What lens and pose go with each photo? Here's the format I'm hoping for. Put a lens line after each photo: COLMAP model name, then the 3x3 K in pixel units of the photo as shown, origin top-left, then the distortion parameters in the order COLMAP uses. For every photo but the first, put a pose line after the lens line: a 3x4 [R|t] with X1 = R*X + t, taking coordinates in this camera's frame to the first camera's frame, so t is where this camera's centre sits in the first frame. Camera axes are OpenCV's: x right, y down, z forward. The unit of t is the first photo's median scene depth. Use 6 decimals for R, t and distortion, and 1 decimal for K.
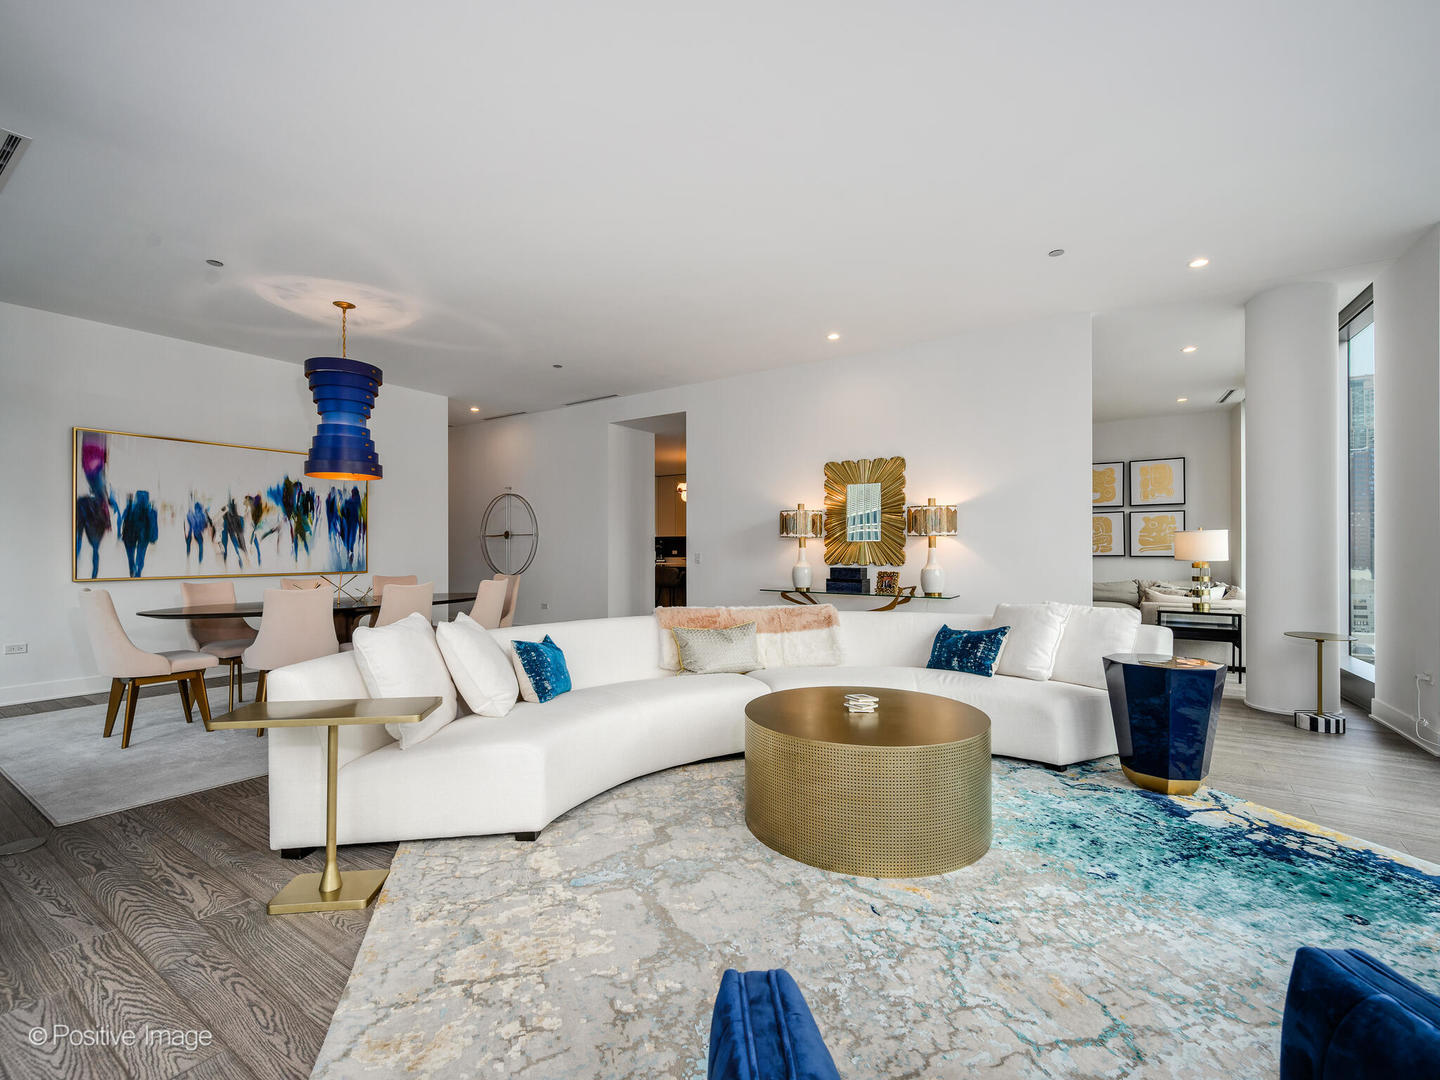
lens RADIAL K [[684.4, 0, 727.3], [0, 684.4, 551.4], [0, 0, 1]] dist [0.001945, -0.001420]
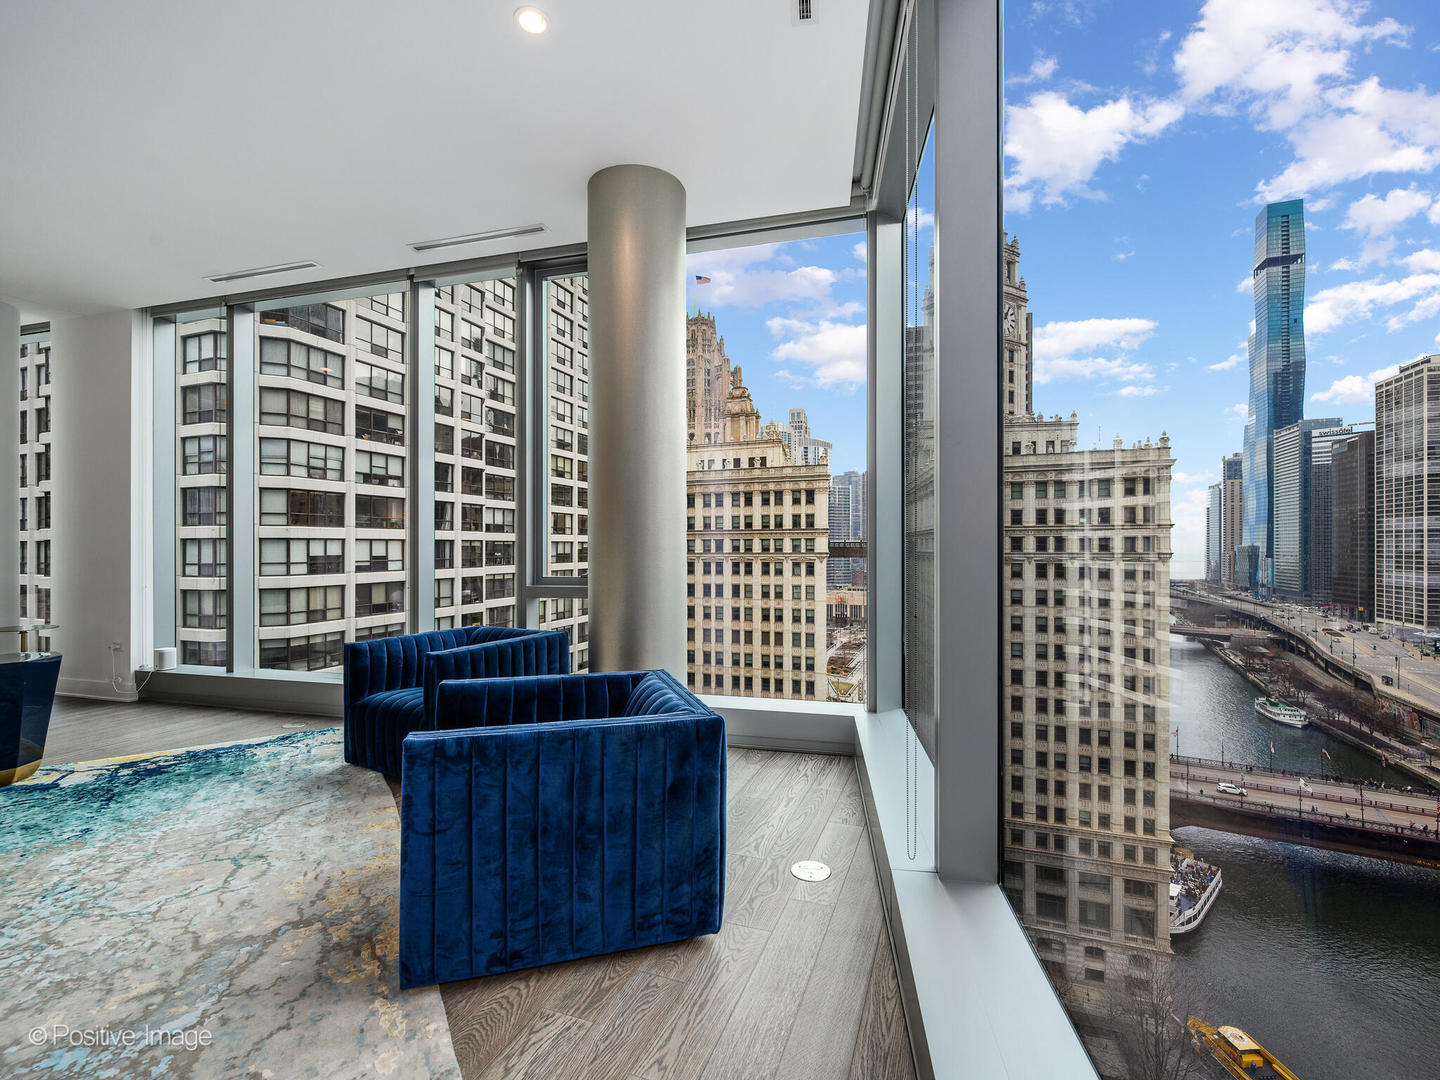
lens RADIAL K [[714.5, 0, 734.7], [0, 714.5, 525.2], [0, 0, 1]] dist [0.028989, 0.003094]
pose [[-0.266867, 0.031748, 0.963210, -1.106990], [0.002831, 0.999479, -0.032159, -0.033219], [-0.963729, -0.005855, -0.266818, 0.241143]]
